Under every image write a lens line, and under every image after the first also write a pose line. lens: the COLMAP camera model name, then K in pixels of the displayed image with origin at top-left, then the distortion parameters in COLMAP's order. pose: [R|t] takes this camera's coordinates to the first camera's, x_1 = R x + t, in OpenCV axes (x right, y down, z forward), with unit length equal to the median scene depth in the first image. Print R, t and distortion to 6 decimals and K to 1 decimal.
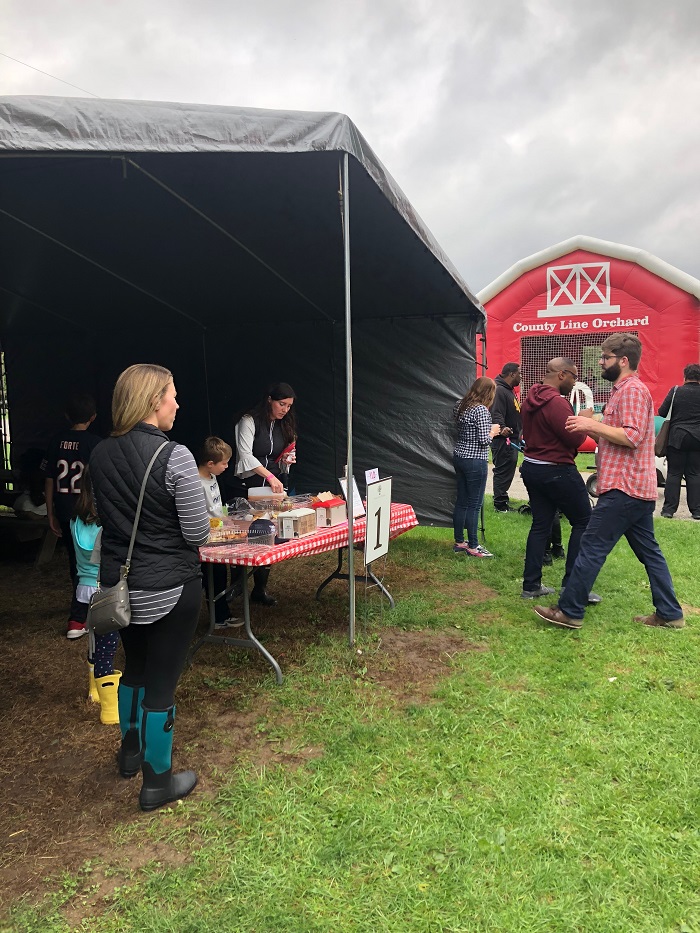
lens RADIAL K [[769.0, 0, 348.2], [0, 769.0, 470.7], [0, 0, 1]] dist [-0.000743, -0.001157]
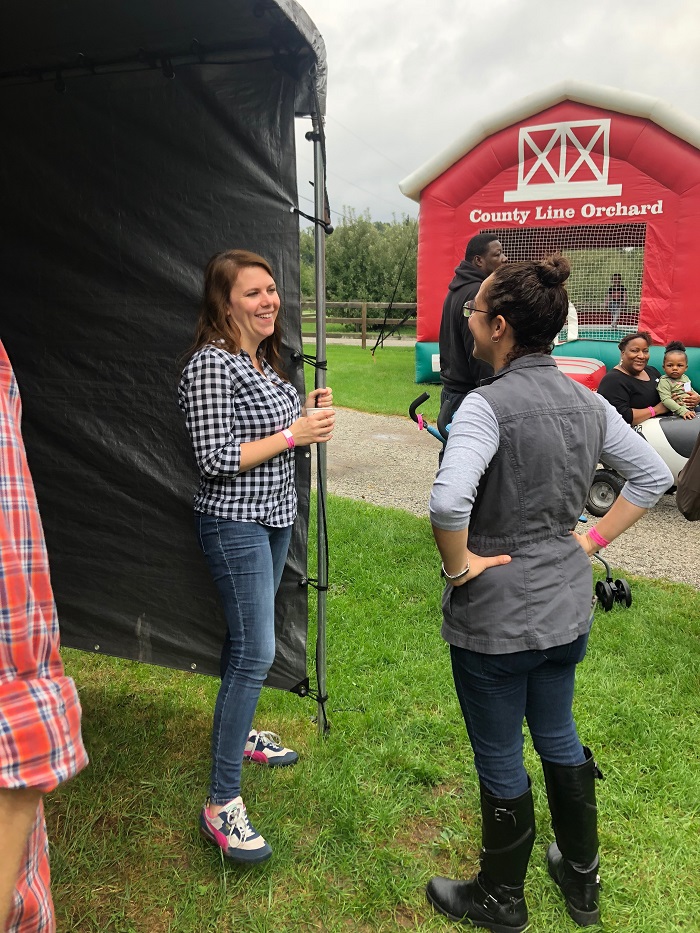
lens RADIAL K [[769.0, 0, 354.2], [0, 769.0, 462.9], [0, 0, 1]] dist [-0.000743, -0.001157]
pose [[0.998503, 0.009074, 0.053941, 0.075908], [-0.014404, 0.994958, 0.099256, -0.030066], [-0.052769, -0.099885, 0.993599, 0.292803]]
